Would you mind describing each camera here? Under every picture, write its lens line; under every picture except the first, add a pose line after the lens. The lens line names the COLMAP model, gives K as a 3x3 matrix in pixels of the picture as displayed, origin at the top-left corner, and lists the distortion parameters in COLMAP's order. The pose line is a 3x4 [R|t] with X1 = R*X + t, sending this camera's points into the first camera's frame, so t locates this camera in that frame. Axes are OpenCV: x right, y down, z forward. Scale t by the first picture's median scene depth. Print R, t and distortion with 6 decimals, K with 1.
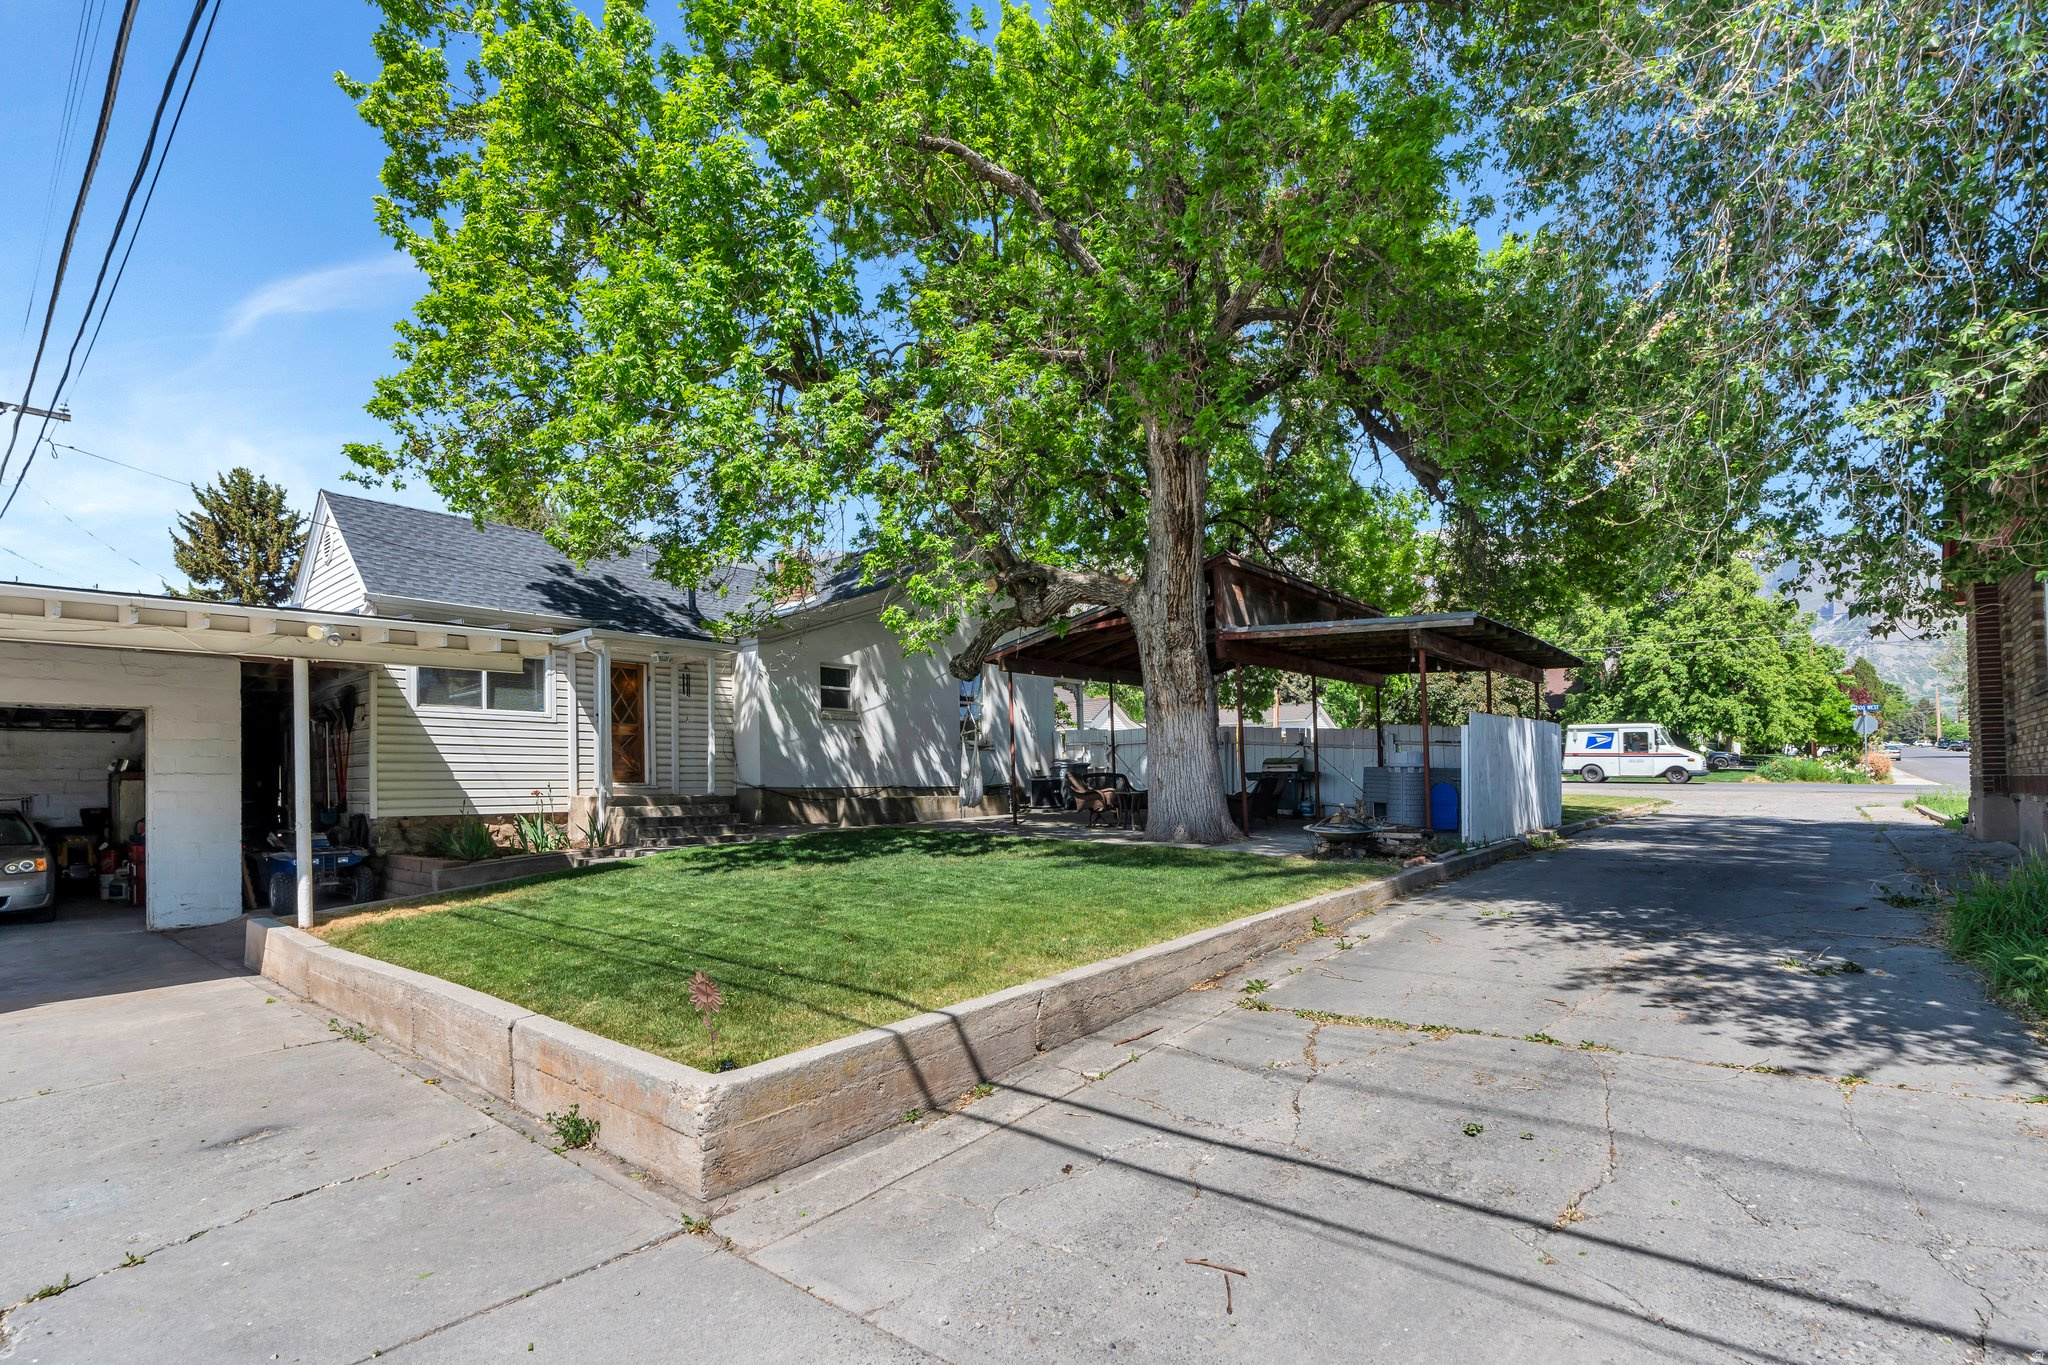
lens RADIAL K [[973.0, 0, 1018.3], [0, 973.0, 788.5], [0, 0, 1]] dist [-0.008669, -0.000071]
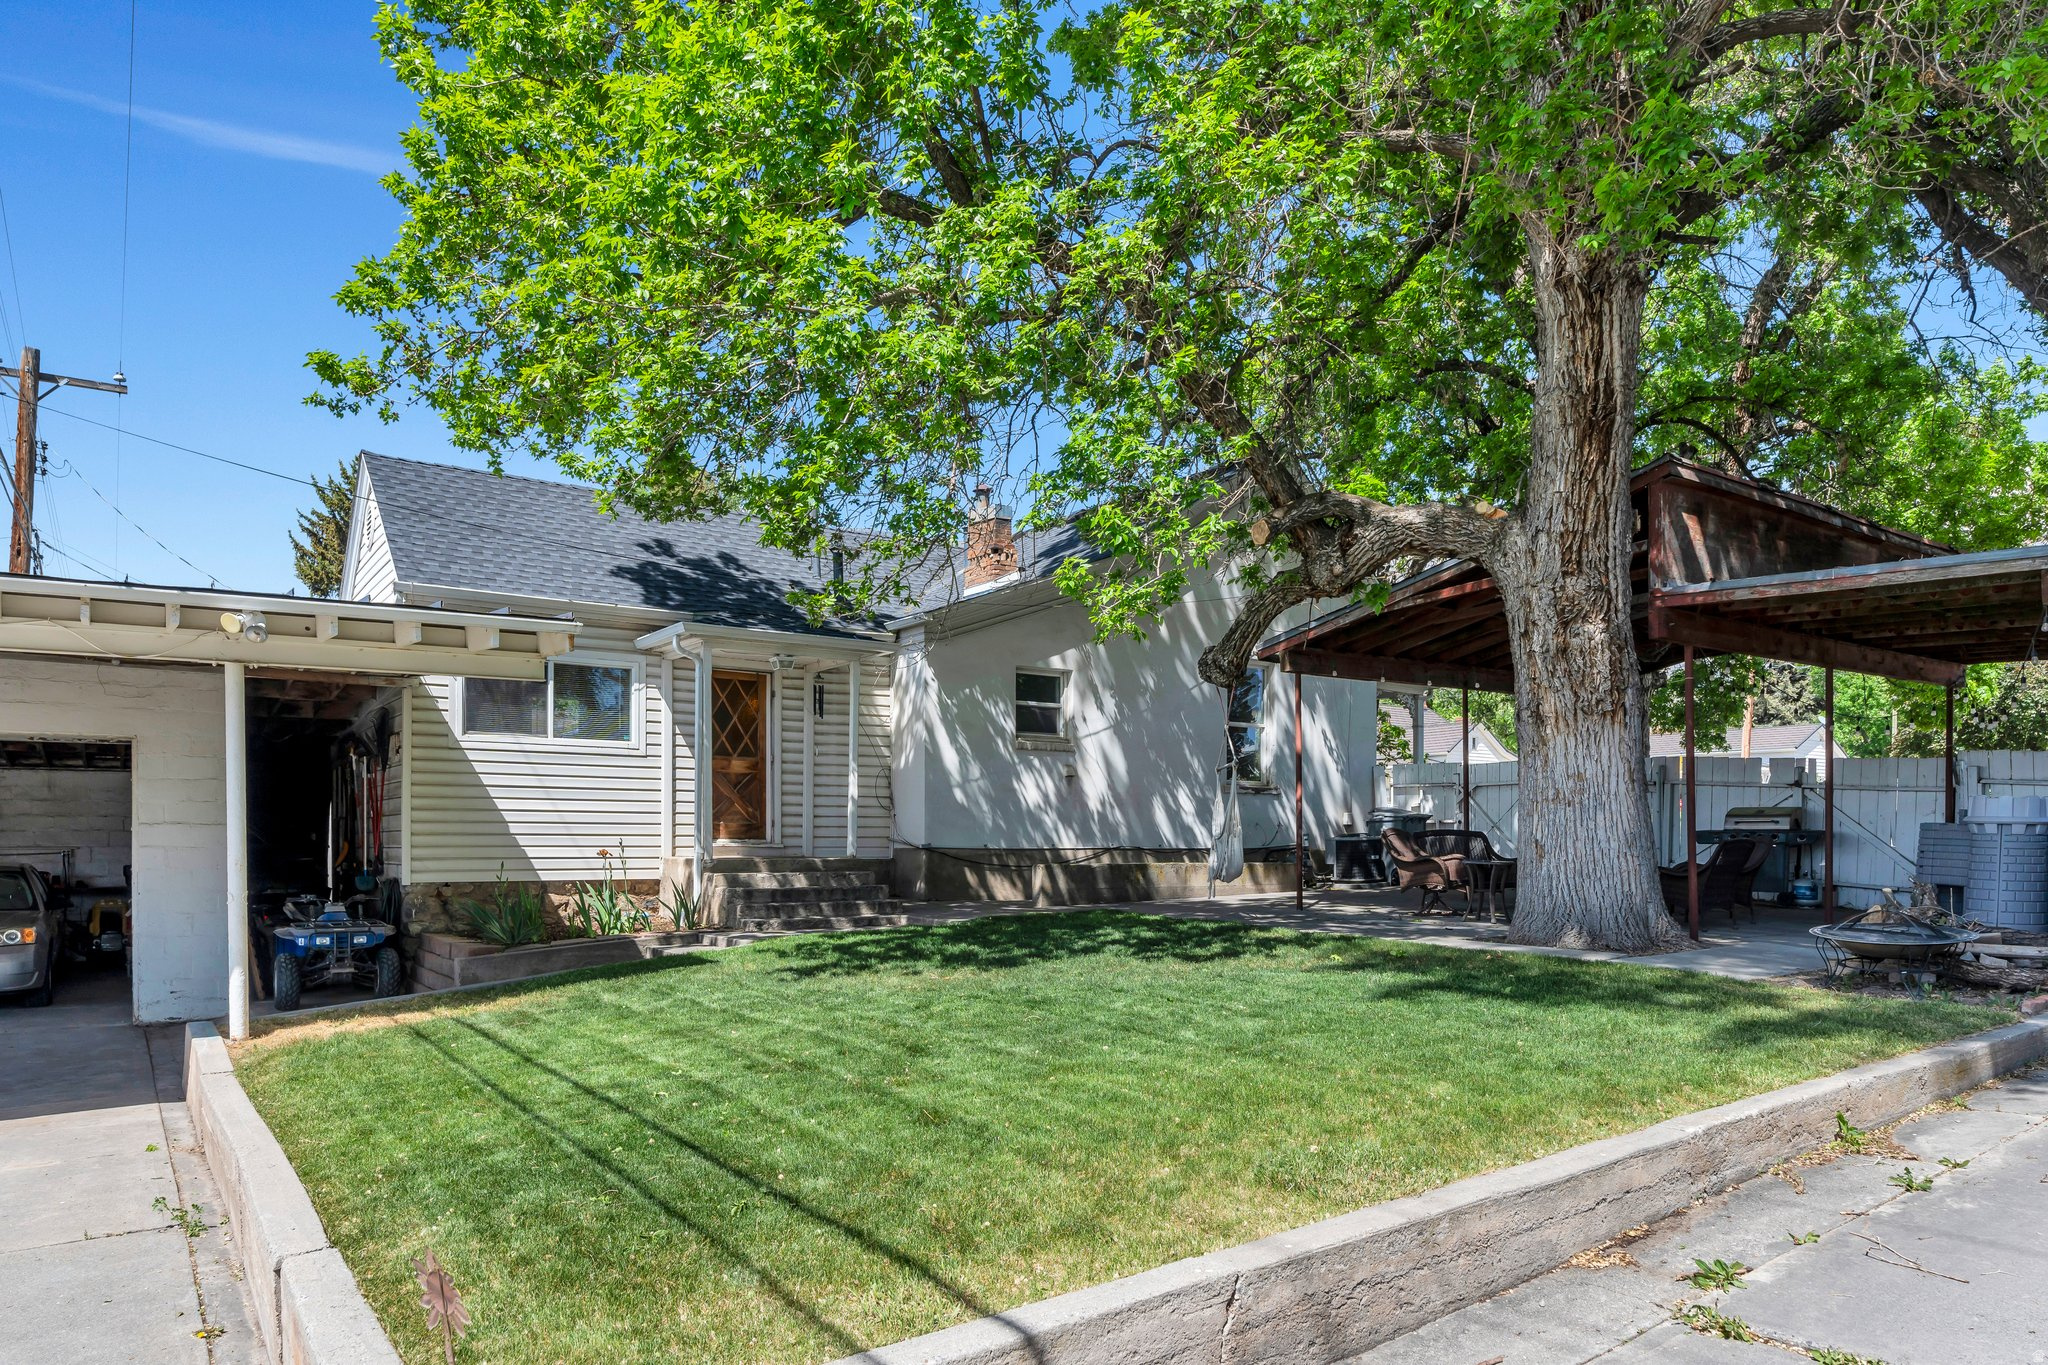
lens RADIAL K [[1269.3, 0, 994.3], [0, 1269.3, 904.1], [0, 0, 1]] dist [-0.001398, -0.000337]
pose [[0.963595, 0.022349, -0.266432, 0.029716], [-0.010418, 0.998882, 0.046113, -0.003469], [0.267165, -0.041658, 0.962750, 0.145444]]
